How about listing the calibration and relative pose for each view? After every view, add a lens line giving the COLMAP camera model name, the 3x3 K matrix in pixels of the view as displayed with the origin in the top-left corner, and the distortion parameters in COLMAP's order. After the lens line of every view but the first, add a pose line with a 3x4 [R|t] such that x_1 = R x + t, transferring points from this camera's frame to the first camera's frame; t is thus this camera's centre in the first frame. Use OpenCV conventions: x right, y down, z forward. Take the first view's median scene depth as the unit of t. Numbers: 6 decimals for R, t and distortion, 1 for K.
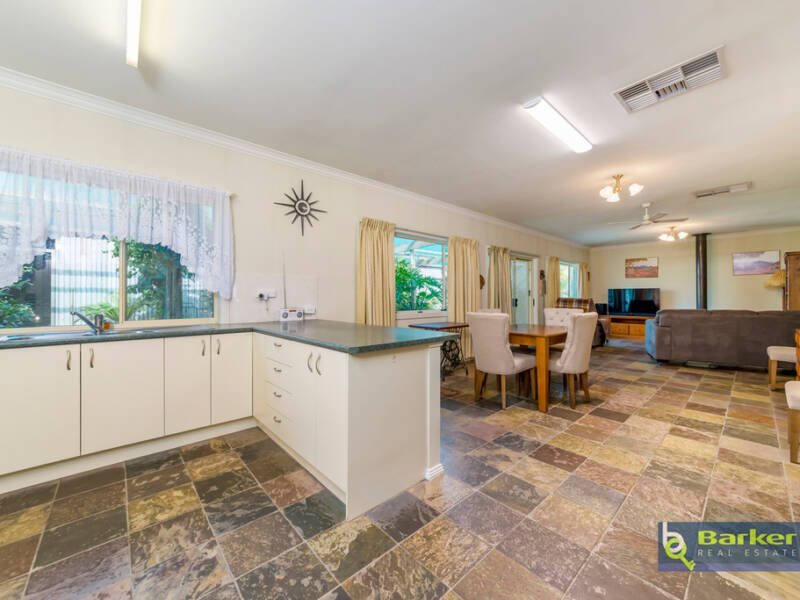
lens RADIAL K [[314.4, 0, 400.0], [0, 314.4, 300.0], [0, 0, 1]] dist [0.000187, 0.000132]
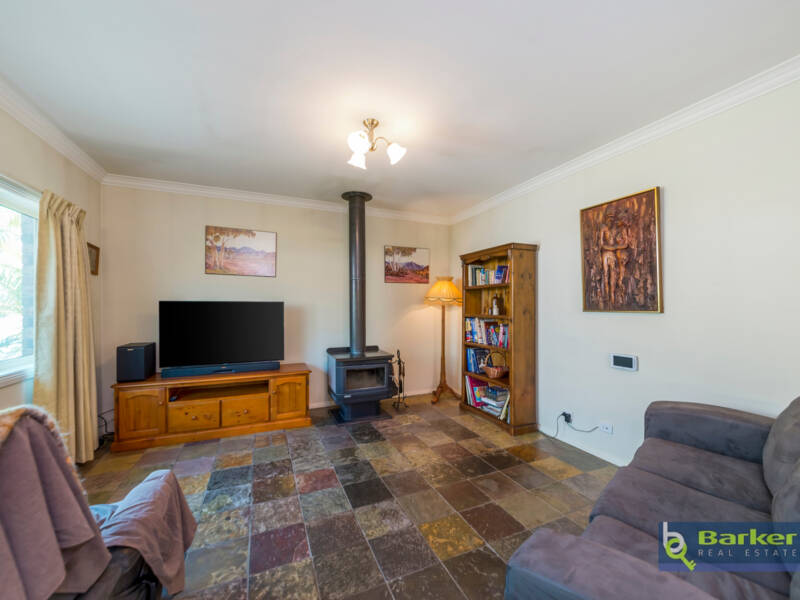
lens RADIAL K [[314.4, 0, 400.0], [0, 314.4, 300.0], [0, 0, 1]] dist [0.000187, 0.000132]
pose [[0.288971, 0.006407, 0.957316, 0.419705], [0.004112, 0.999960, -0.007934, -0.033670], [-0.957329, 0.006229, 0.288934, 0.665989]]
